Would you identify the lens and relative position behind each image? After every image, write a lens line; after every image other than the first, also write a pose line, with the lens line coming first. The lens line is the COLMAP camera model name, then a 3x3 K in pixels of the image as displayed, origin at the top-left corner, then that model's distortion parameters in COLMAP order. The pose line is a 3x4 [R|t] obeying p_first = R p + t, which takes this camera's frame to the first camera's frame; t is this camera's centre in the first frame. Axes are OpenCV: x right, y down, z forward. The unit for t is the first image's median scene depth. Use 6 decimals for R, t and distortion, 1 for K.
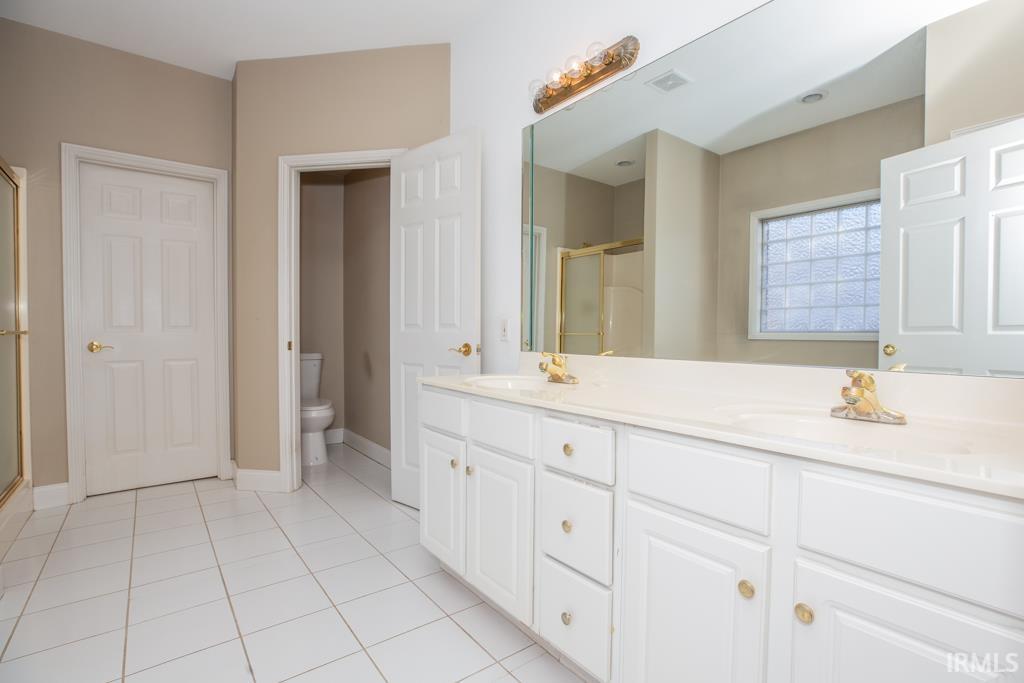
lens RADIAL K [[486.3, 0, 525.8], [0, 486.3, 341.8], [0, 0, 1]] dist [-0.049422, 0.014368]
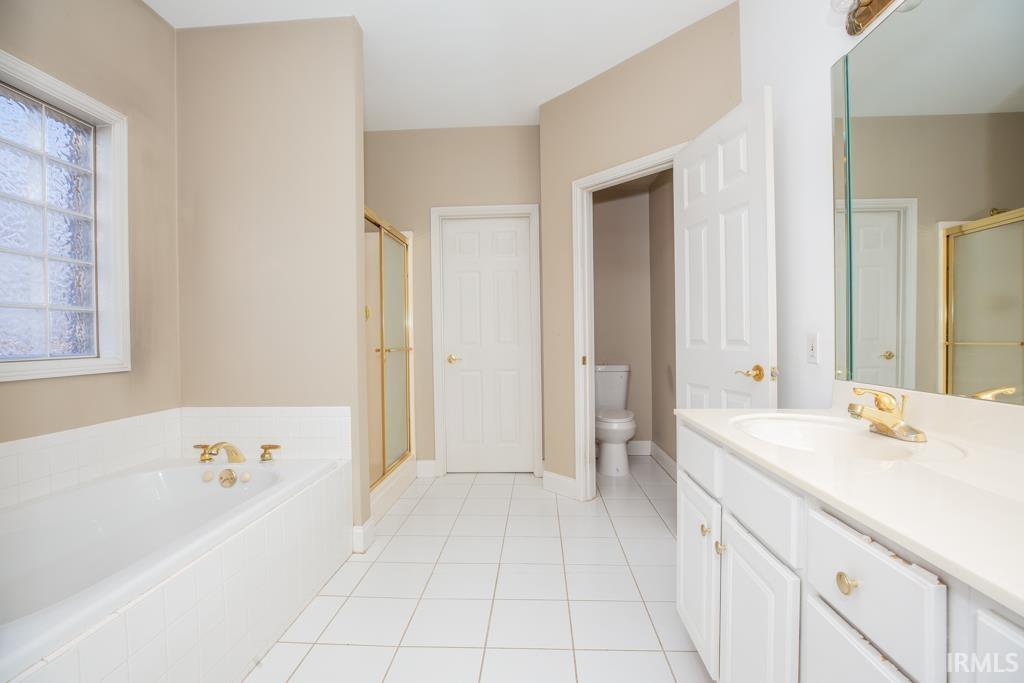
lens RADIAL K [[465.4, 0, 512.0], [0, 465.4, 341.5], [0, 0, 1]] dist [-0.046936, 0.013411]
pose [[0.741334, -0.007076, -0.671099, 0.069958], [0.002292, 0.999965, -0.008010, -0.025613], [0.671133, 0.004400, 0.741324, 0.152409]]
